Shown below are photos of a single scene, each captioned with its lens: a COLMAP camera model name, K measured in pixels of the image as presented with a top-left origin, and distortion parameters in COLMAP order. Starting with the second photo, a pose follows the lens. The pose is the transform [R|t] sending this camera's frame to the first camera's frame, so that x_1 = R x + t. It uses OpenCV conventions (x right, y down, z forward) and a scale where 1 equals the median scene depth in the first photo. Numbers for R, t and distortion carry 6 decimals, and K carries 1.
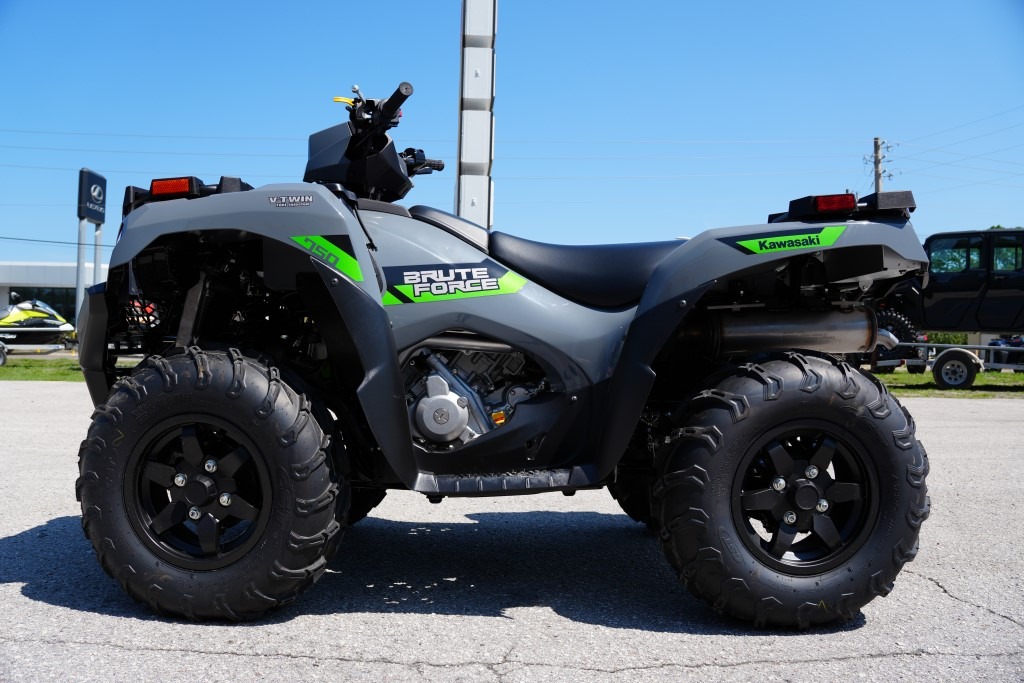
lens RADIAL K [[818.2, 0, 516.8], [0, 818.2, 338.4], [0, 0, 1]] dist [-0.215778, 0.125024]
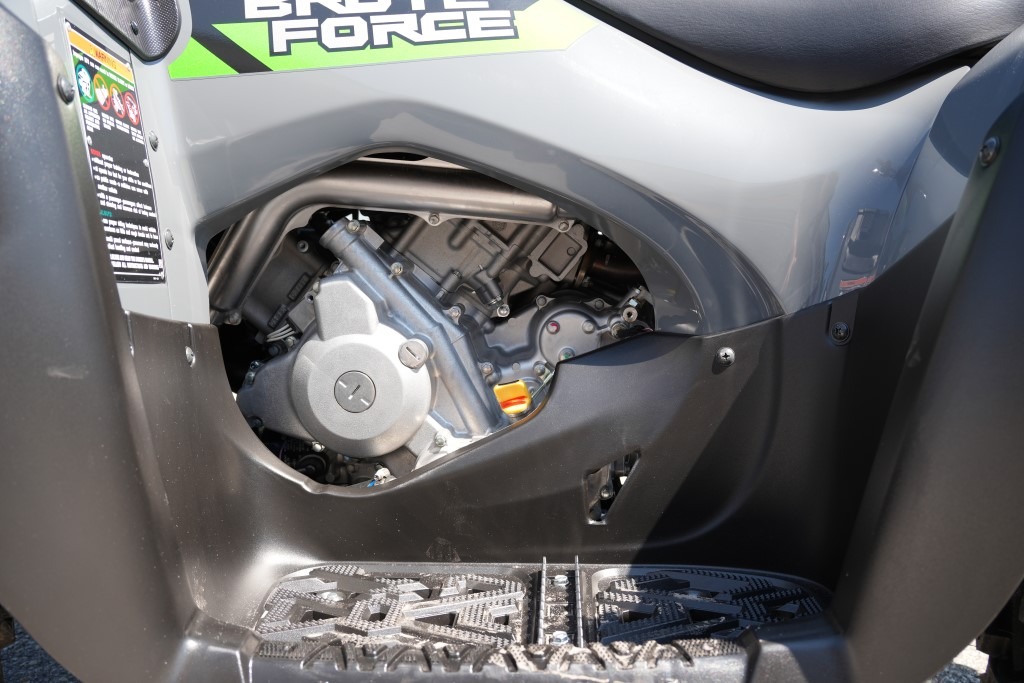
lens RADIAL K [[818.2, 0, 516.8], [0, 818.2, 338.4], [0, 0, 1]] dist [-0.215778, 0.125024]
pose [[0.997241, 0.022928, -0.070602, 0.005192], [-0.013676, 0.991572, 0.128832, 0.023528], [0.072960, -0.127511, 0.989150, 0.641872]]
